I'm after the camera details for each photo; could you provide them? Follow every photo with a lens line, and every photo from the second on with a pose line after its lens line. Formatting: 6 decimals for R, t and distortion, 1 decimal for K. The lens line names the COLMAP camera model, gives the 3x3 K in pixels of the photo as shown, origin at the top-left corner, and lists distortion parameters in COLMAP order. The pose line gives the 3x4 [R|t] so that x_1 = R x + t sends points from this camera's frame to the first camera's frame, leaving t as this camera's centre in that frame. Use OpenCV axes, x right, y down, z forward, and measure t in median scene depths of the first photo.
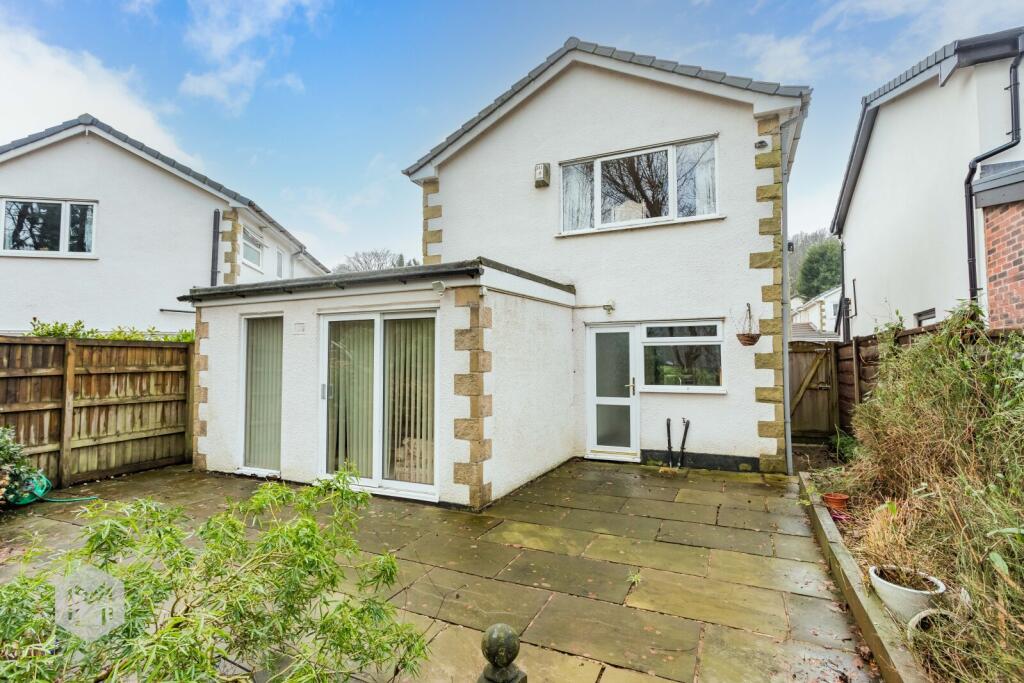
lens RADIAL K [[495.5, 0, 508.8], [0, 495.5, 340.6], [0, 0, 1]] dist [0.003166, 0.001737]
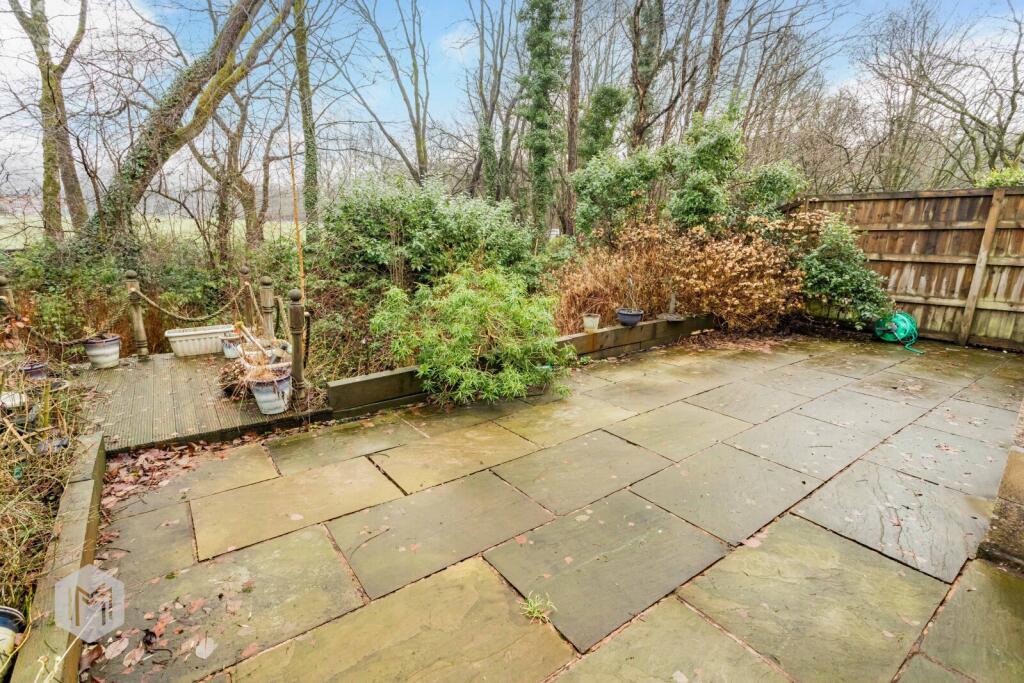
lens RADIAL K [[495.5, 0, 517.5], [0, 495.5, 342.2], [0, 0, 1]] dist [0.003166, 0.001737]
pose [[-0.479566, 0.193062, -0.856004, 0.381539], [0.029289, 0.978475, 0.204275, 0.062505], [0.877017, 0.072892, -0.474898, 0.708058]]
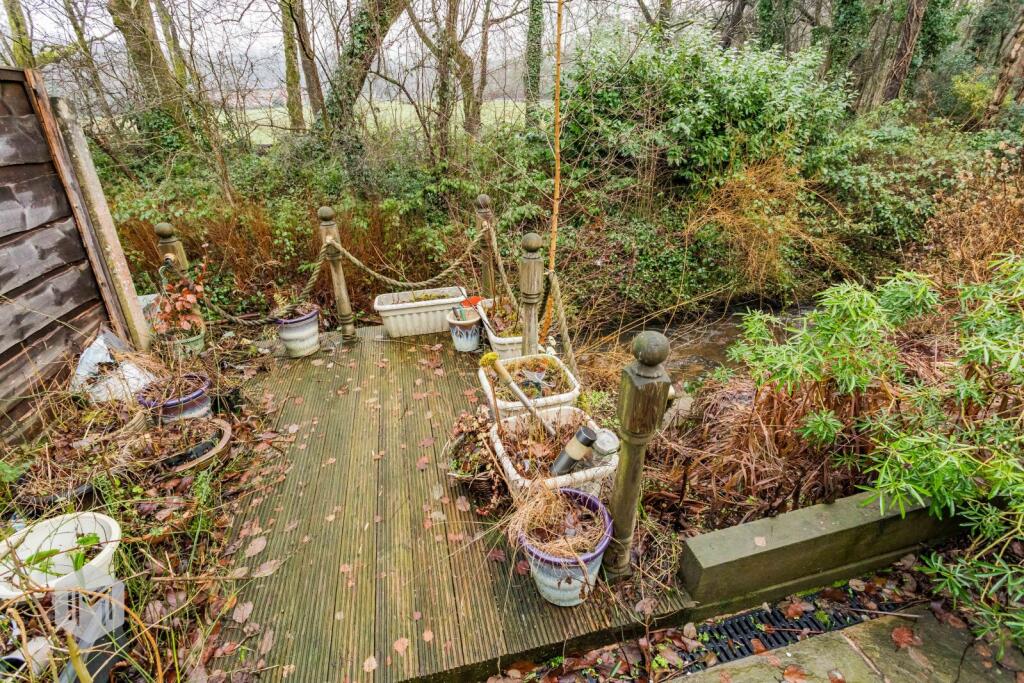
lens RADIAL K [[495.5, 0, 513.5], [0, 495.5, 342.7], [0, 0, 1]] dist [0.003166, 0.001737]
pose [[-0.775869, 0.303822, -0.552919, 0.164068], [0.069294, 0.912142, 0.403975, 0.033070], [0.627077, 0.275117, -0.728756, 0.330281]]
